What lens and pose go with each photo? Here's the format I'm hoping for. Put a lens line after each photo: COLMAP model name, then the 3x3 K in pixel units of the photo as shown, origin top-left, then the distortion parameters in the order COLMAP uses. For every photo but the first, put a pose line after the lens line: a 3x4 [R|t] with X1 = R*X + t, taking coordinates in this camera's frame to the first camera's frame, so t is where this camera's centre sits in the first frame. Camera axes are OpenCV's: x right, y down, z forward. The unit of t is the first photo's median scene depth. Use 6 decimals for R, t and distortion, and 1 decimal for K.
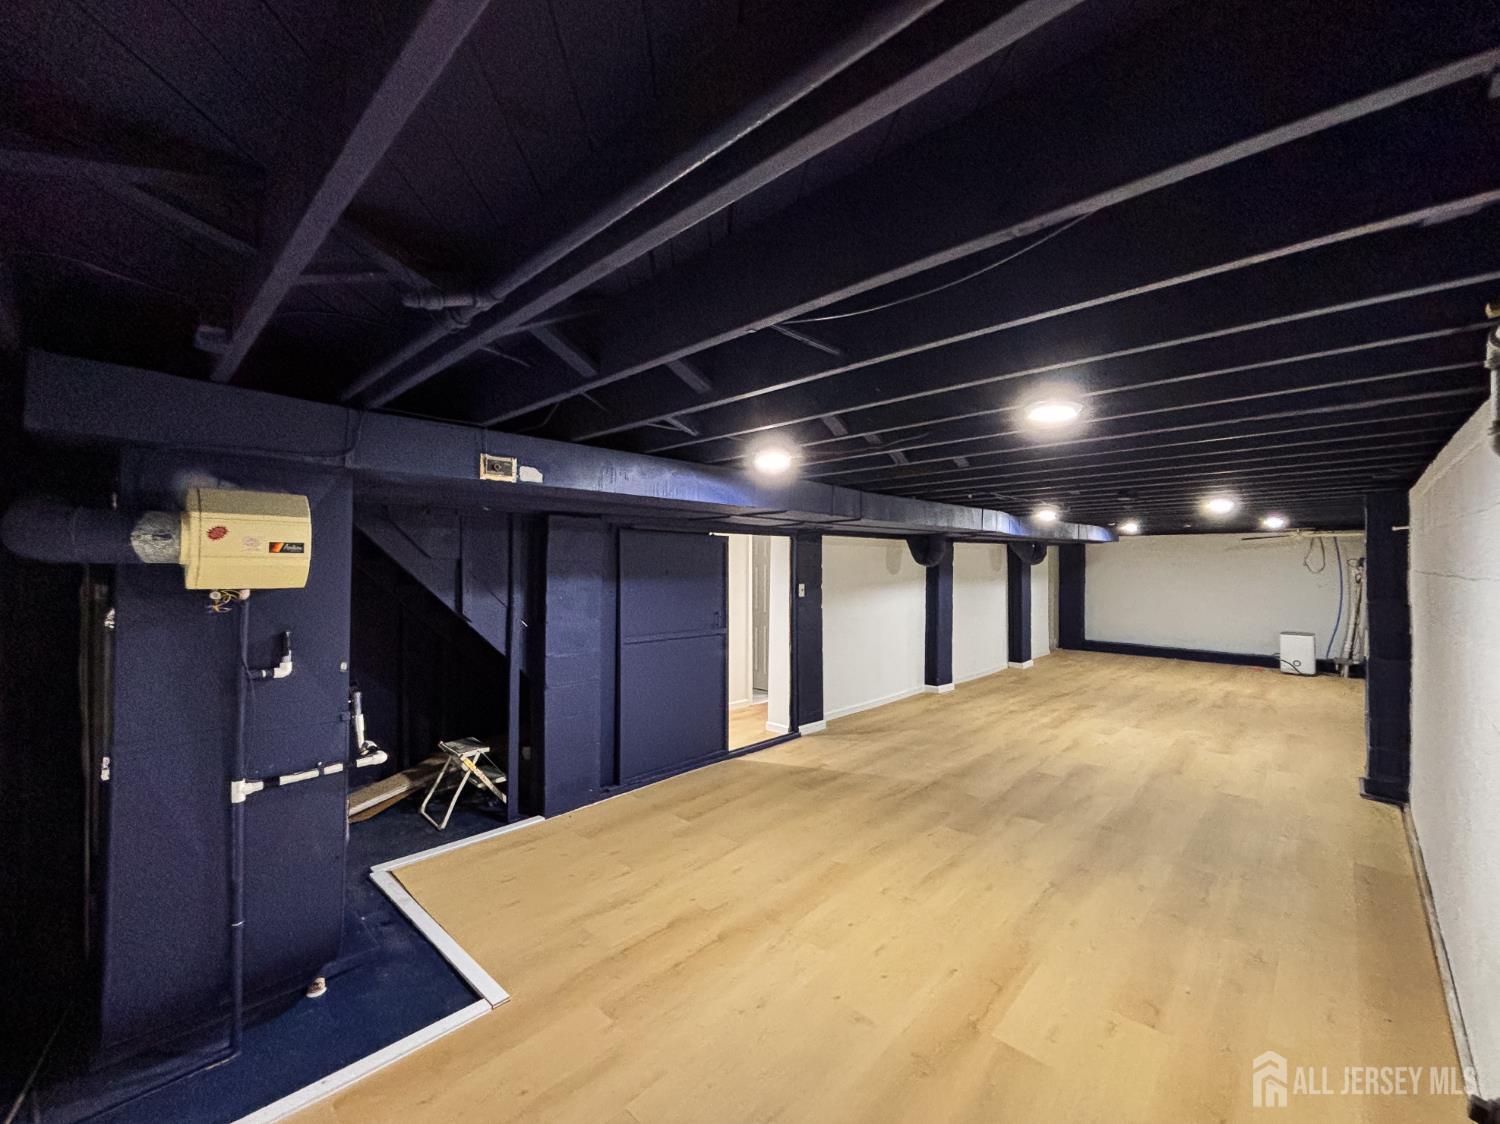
lens RADIAL K [[614.9, 0, 739.0], [0, 614.9, 563.2], [0, 0, 1]] dist [0.003232, -0.002233]
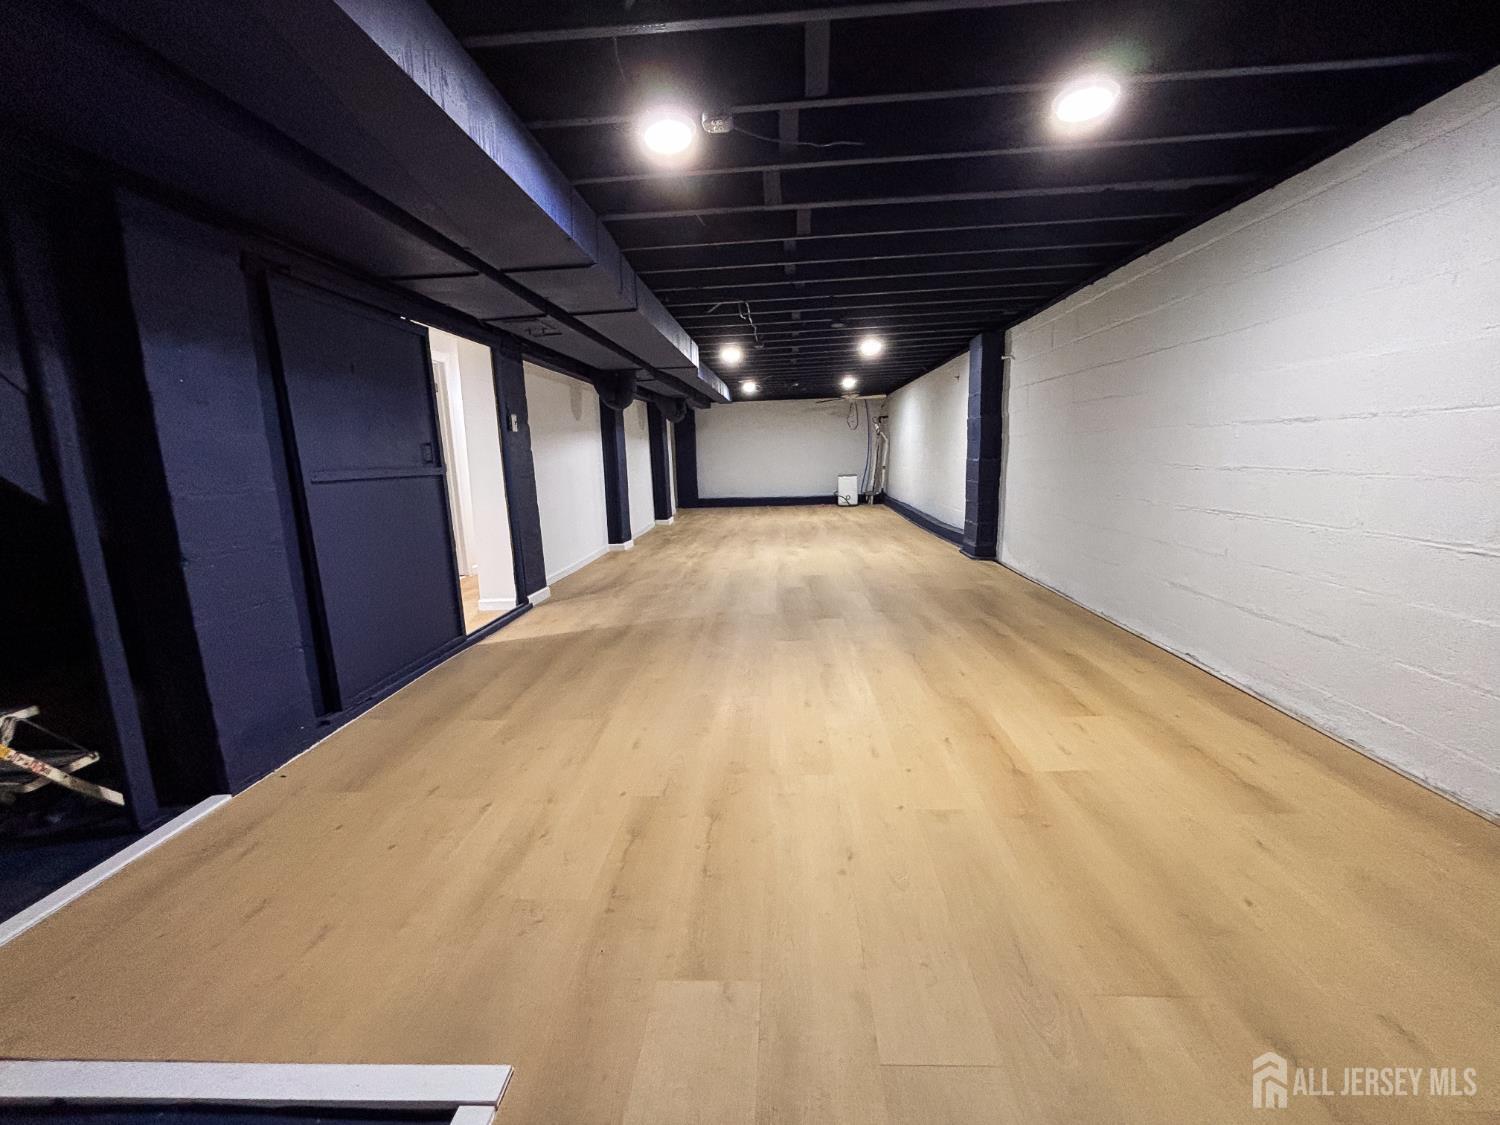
lens RADIAL K [[614.9, 0, 749.0], [0, 614.9, 554.3], [0, 0, 1]] dist [0.003232, -0.002233]
pose [[0.761346, -0.136147, 0.633890, -0.264031], [0.035445, 0.984982, 0.168983, 0.122206], [-0.647376, -0.106186, 0.754738, 0.299548]]
